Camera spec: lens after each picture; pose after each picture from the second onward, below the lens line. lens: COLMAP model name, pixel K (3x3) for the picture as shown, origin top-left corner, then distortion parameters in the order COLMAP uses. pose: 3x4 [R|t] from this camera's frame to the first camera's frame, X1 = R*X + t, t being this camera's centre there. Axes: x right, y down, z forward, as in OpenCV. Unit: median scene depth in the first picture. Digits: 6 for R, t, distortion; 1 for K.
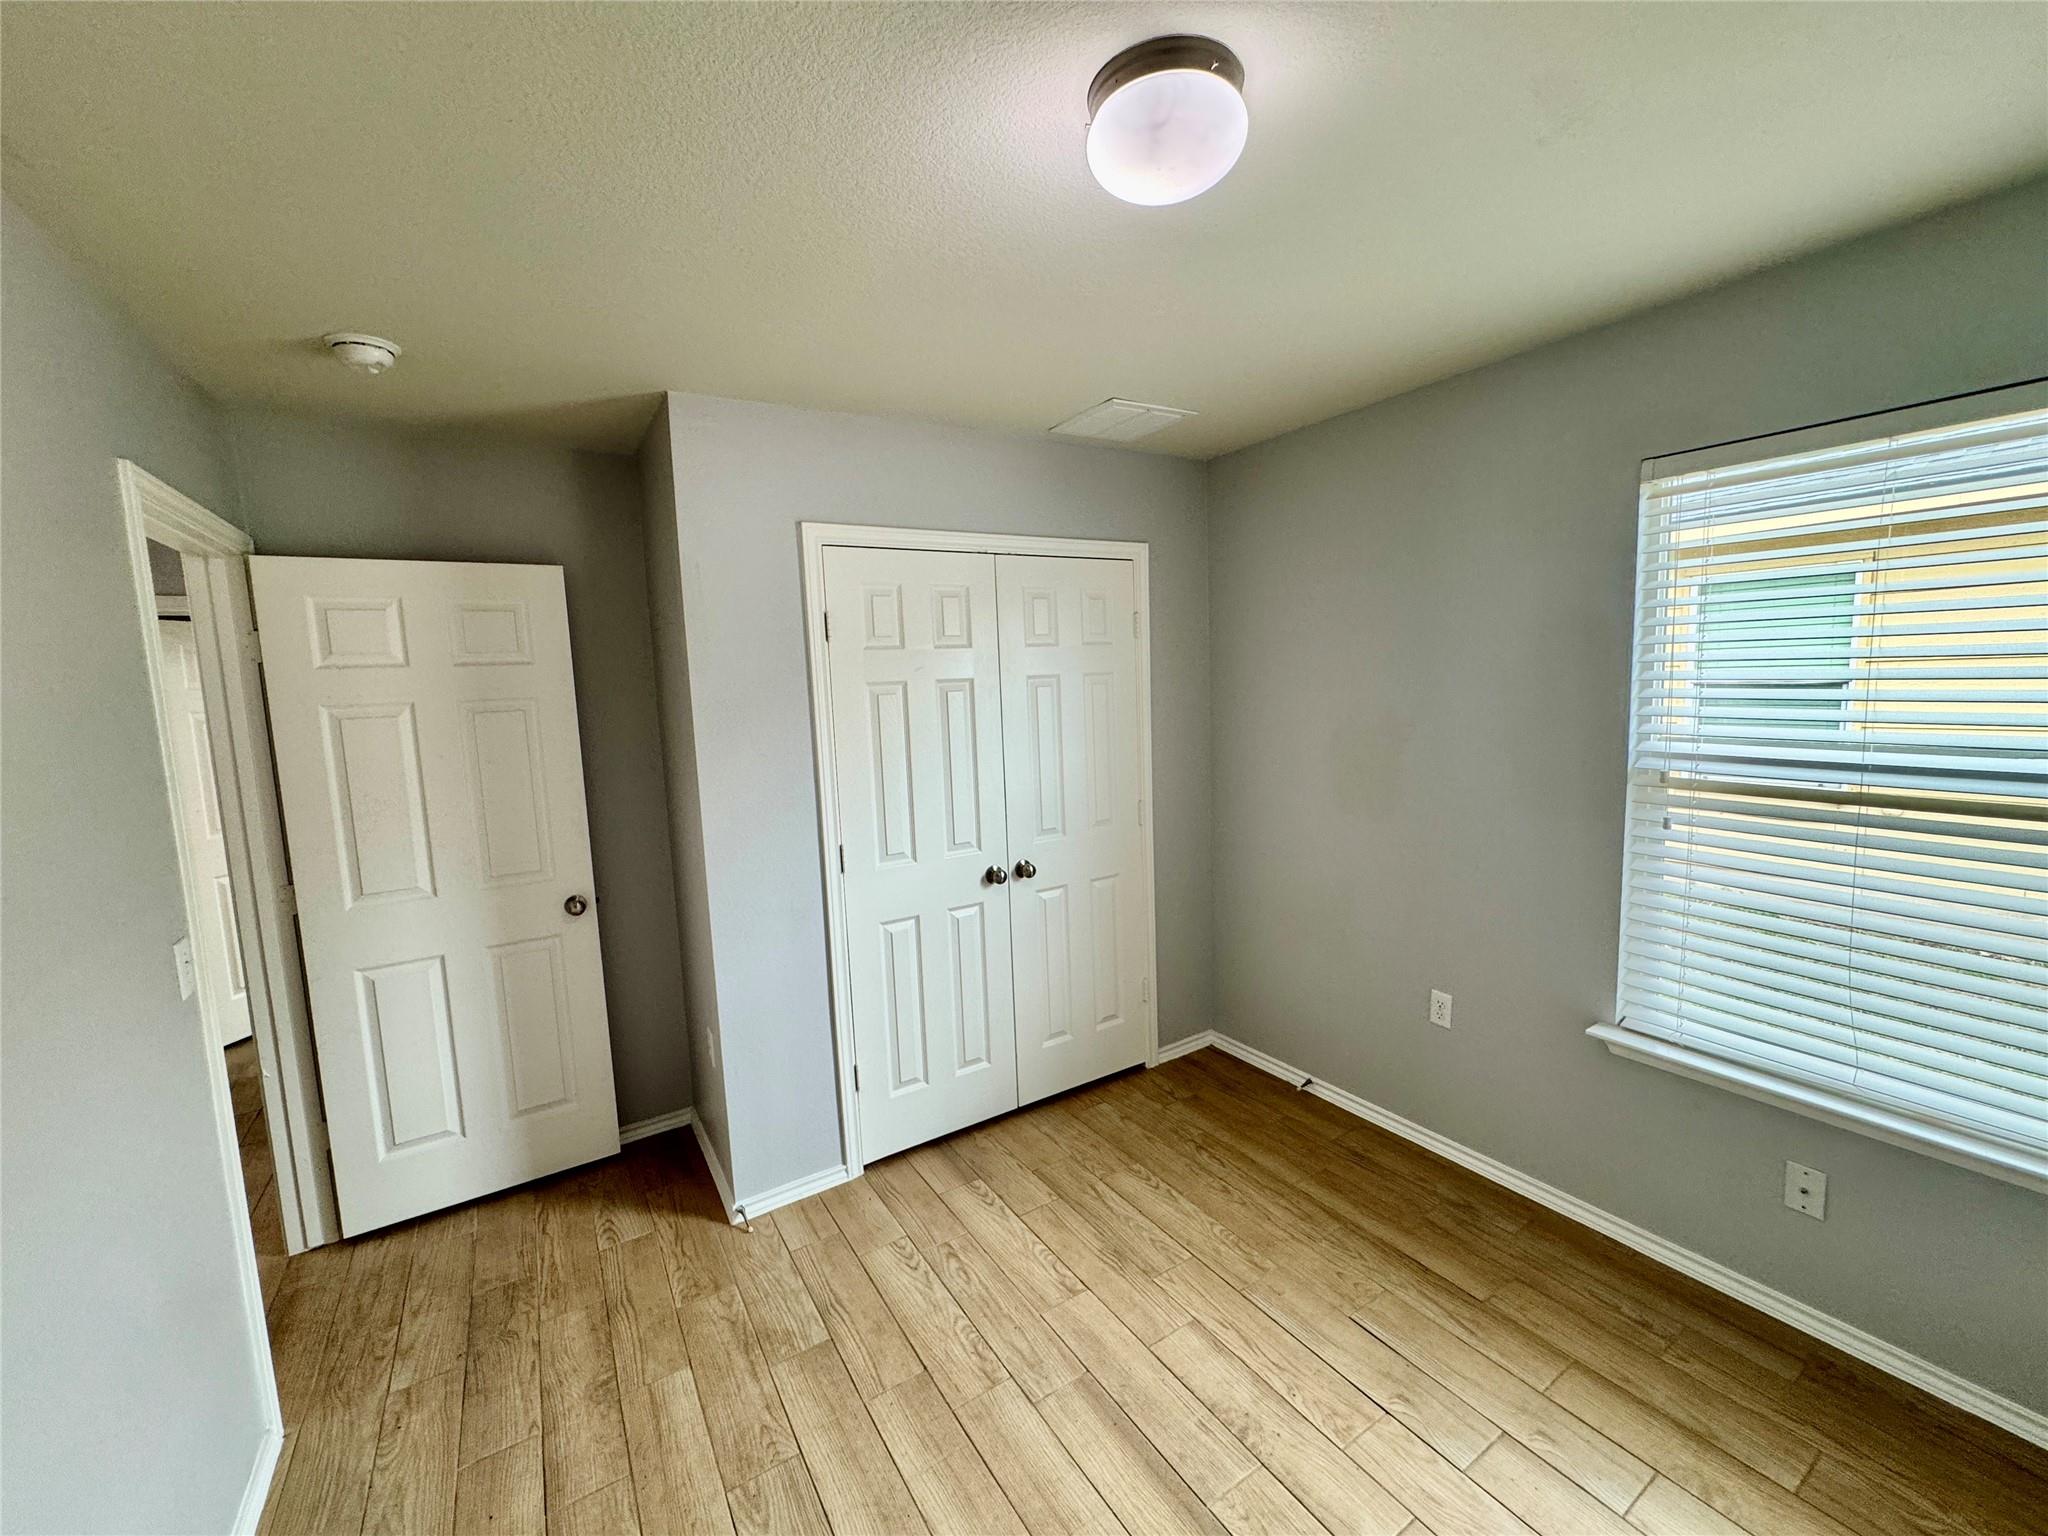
lens RADIAL K [[816.8, 0, 1030.7], [0, 816.8, 767.5], [0, 0, 1]] dist [-0.001896, -0.000528]
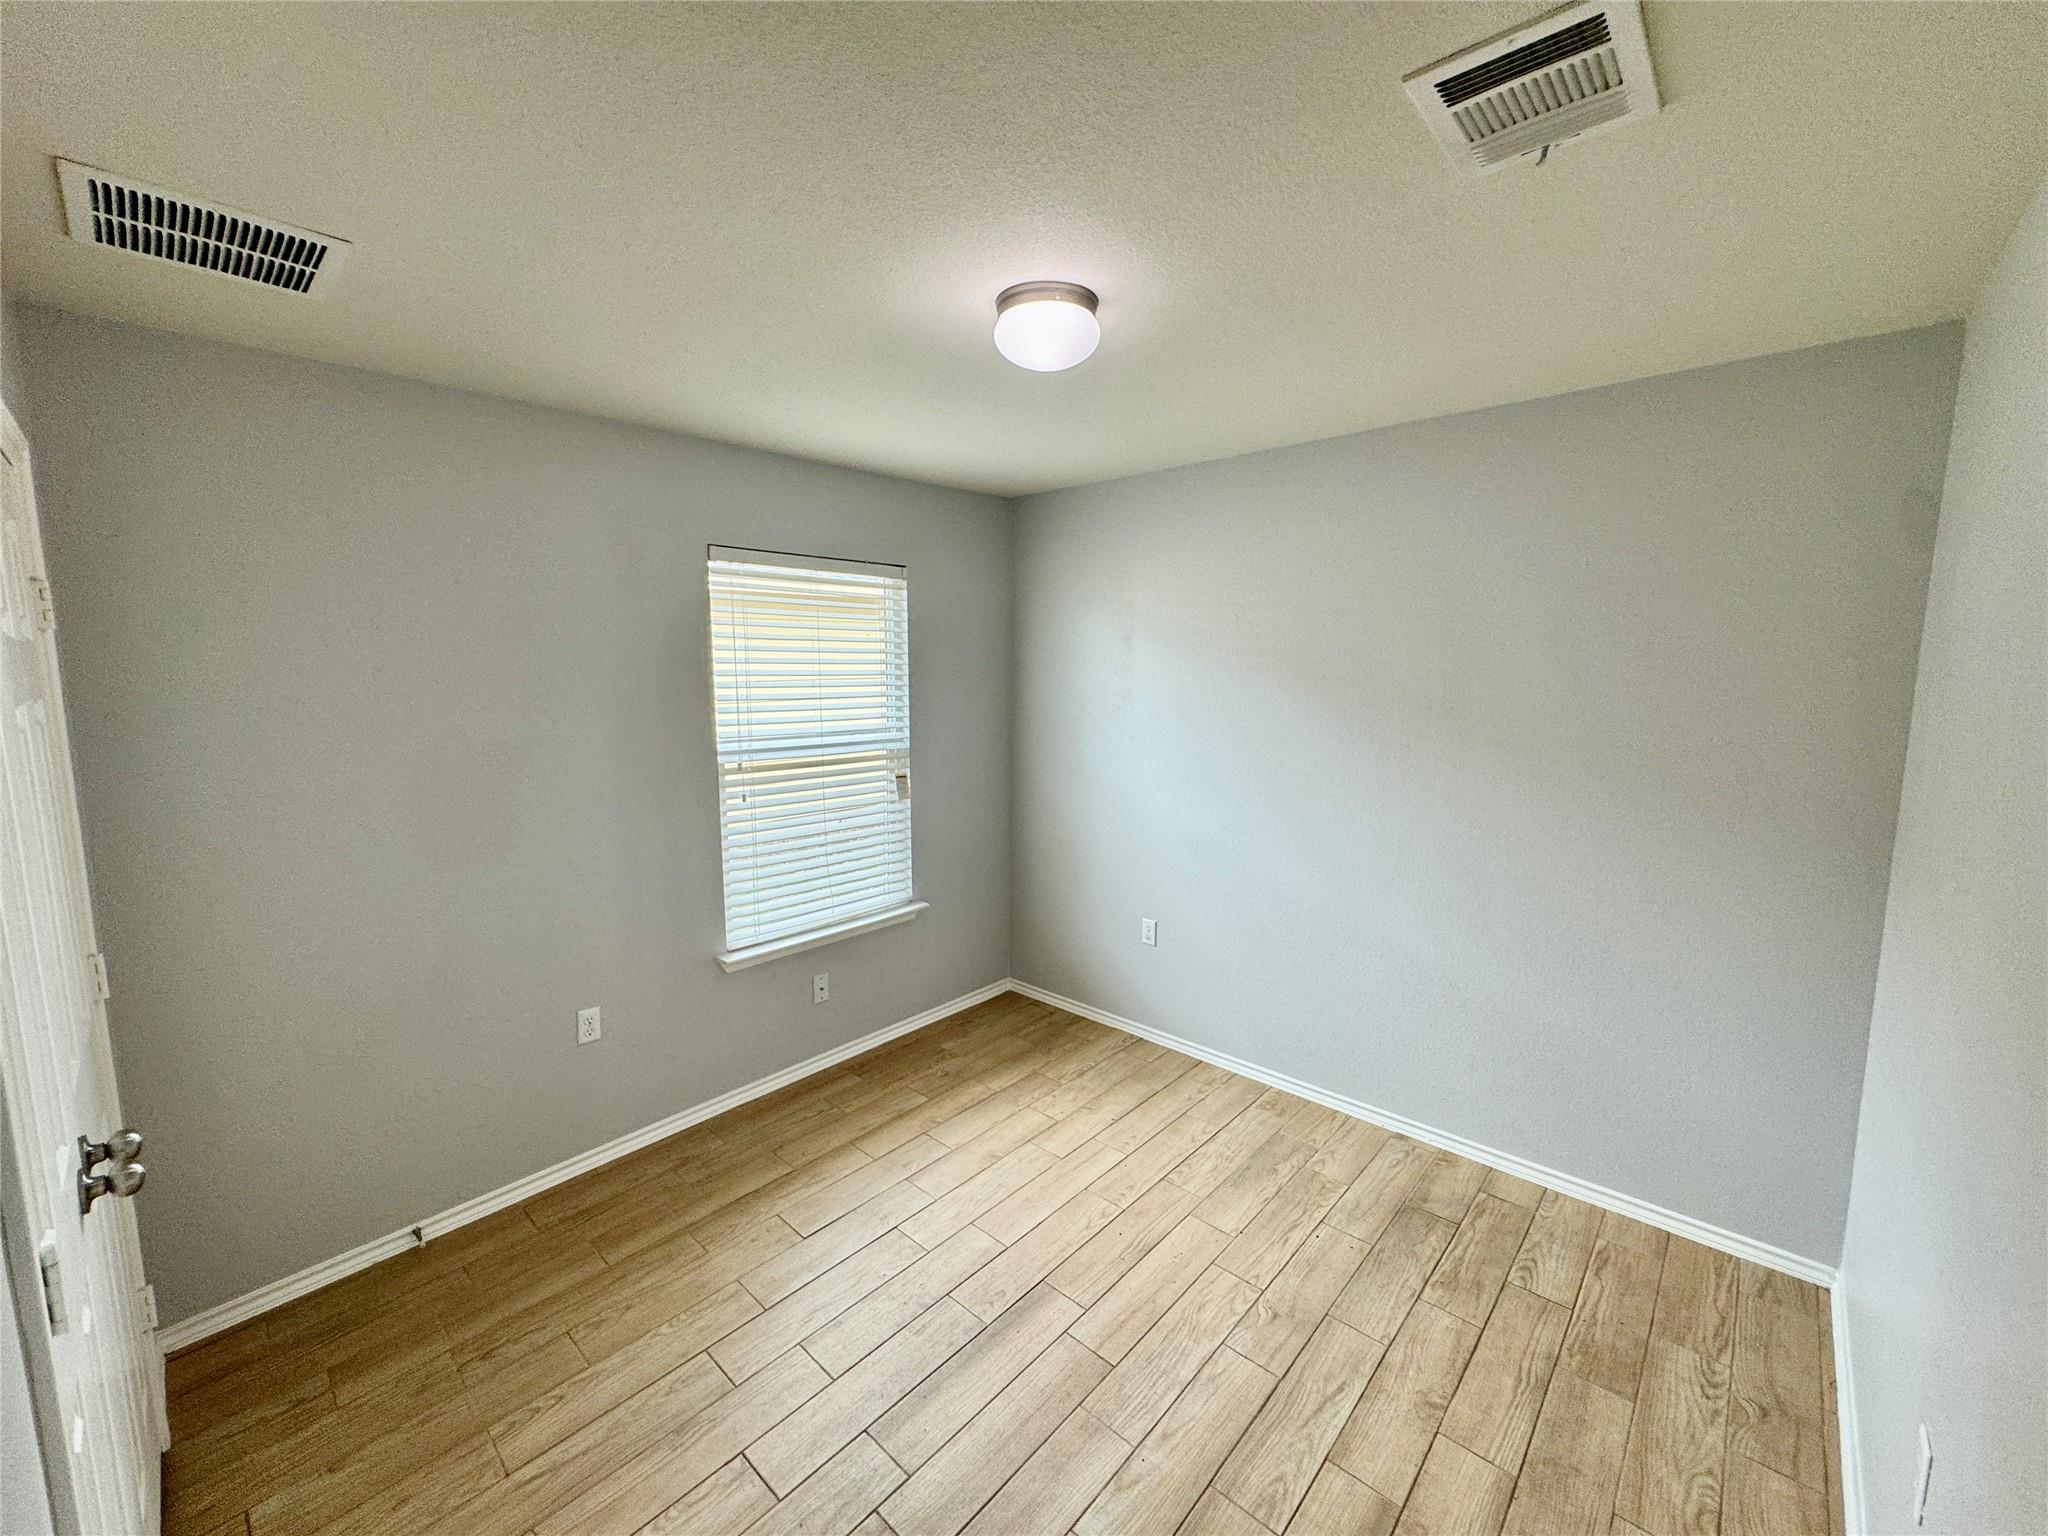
lens RADIAL K [[816.8, 0, 1018.9], [0, 816.8, 771.4], [0, 0, 1]] dist [-0.001896, -0.000528]
pose [[-0.247753, -0.090794, 0.964560, -0.661650], [0.123518, 0.984514, 0.124399, -0.088746], [-0.960917, 0.149961, -0.232701, 0.754989]]
